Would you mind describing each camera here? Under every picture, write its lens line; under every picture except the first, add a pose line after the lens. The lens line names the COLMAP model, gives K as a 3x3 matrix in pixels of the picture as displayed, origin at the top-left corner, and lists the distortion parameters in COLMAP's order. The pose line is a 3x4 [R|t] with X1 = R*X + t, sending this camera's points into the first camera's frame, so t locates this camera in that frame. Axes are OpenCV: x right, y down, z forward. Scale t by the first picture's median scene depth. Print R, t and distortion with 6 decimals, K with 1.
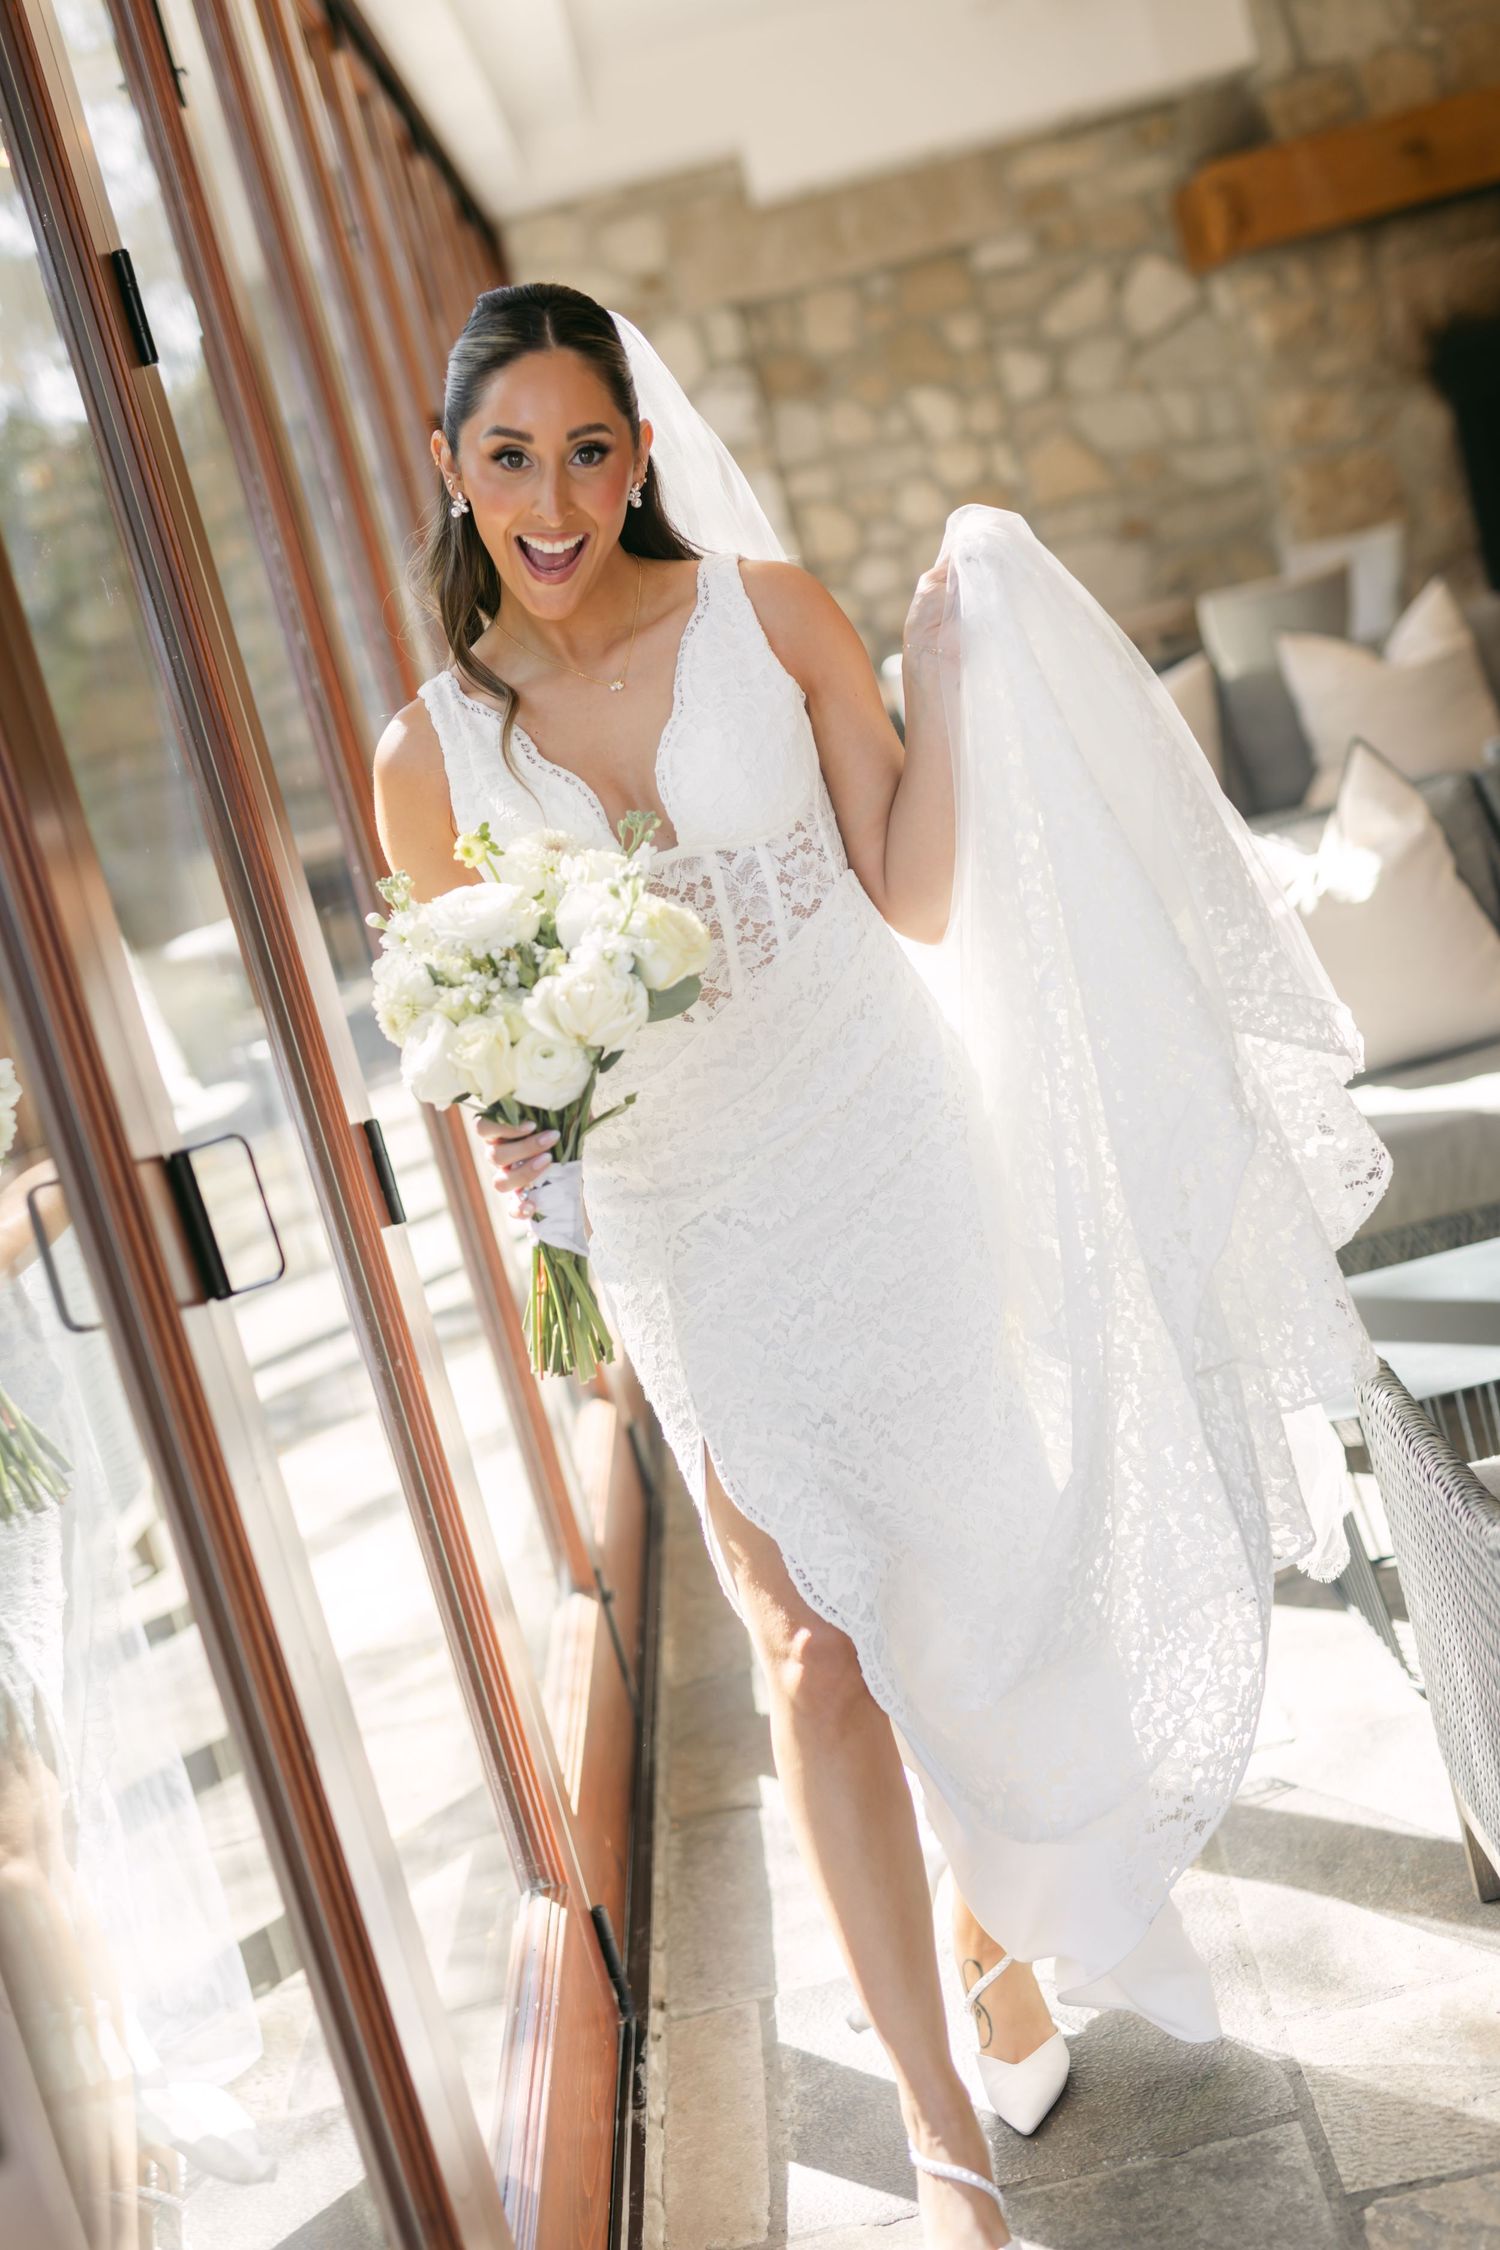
lens RADIAL K [[2984.8, 0, 750.0], [0, 2984.8, 1125.0], [0, 0, 1]] dist [-0.017538, -0.009187]
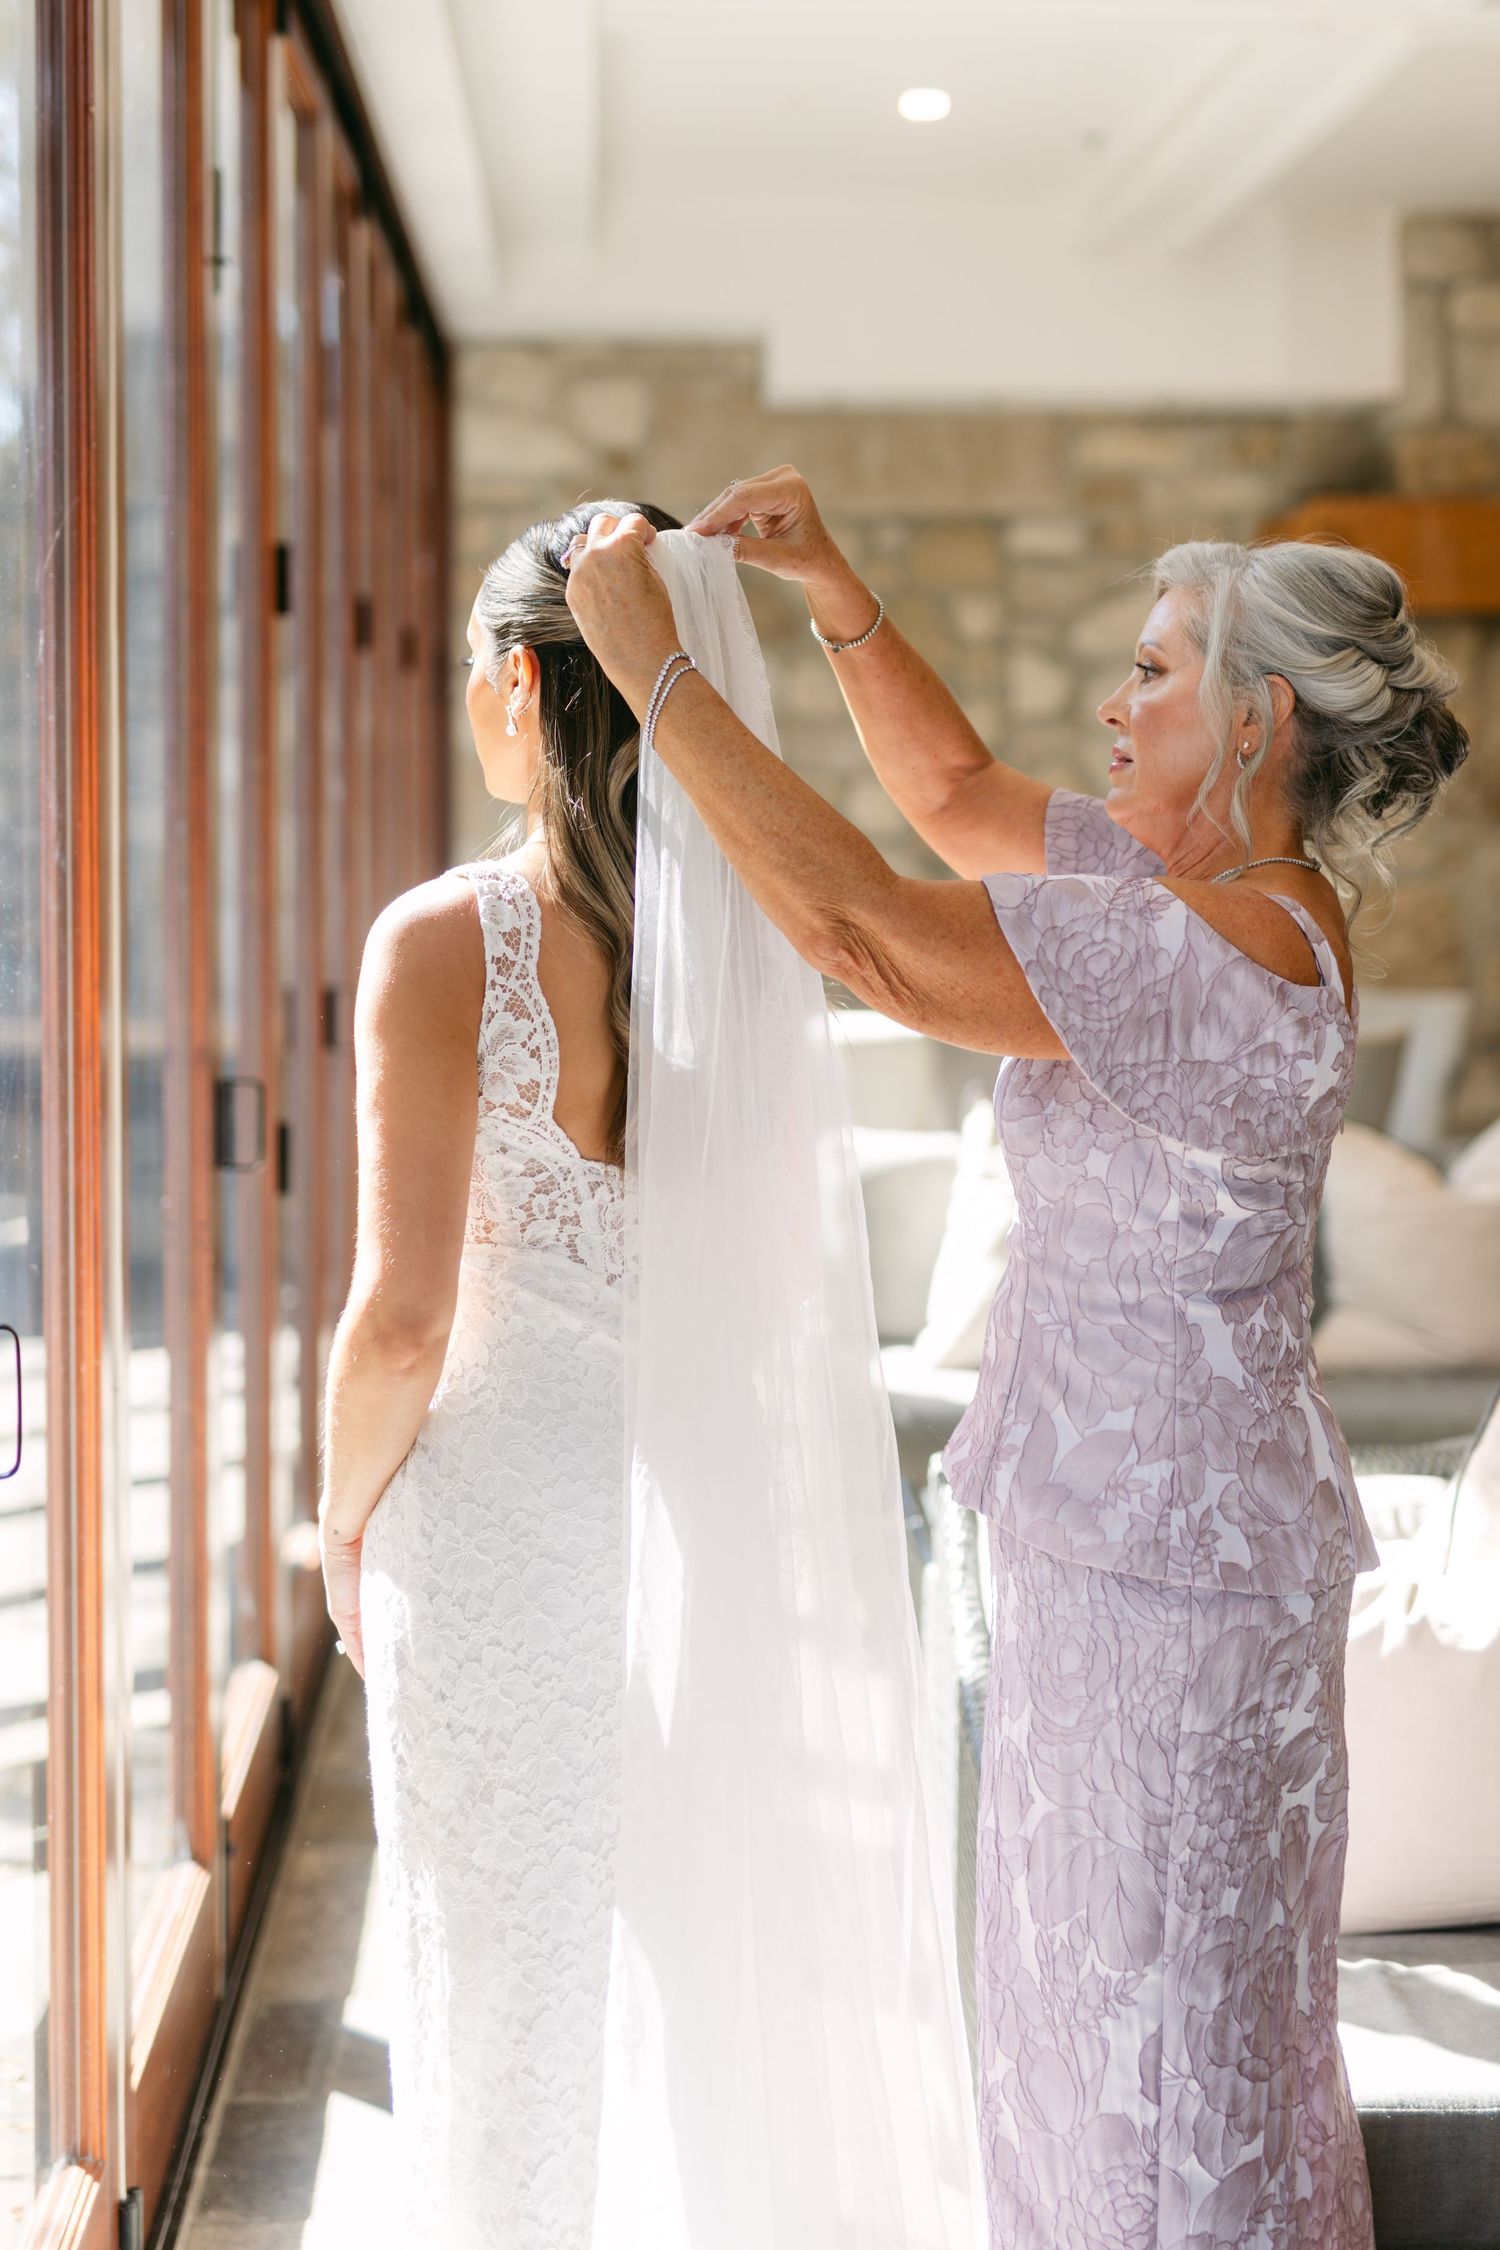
lens RADIAL K [[3202.8, 0, 750.0], [0, 3202.8, 1125.0], [0, 0, 1]] dist [-0.058840, -0.057981]
pose [[0.967400, 0.246919, 0.056287, -0.003309], [-0.241161, 0.966026, -0.092931, -0.037080], [-0.077321, 0.076327, 0.994080, 0.150810]]
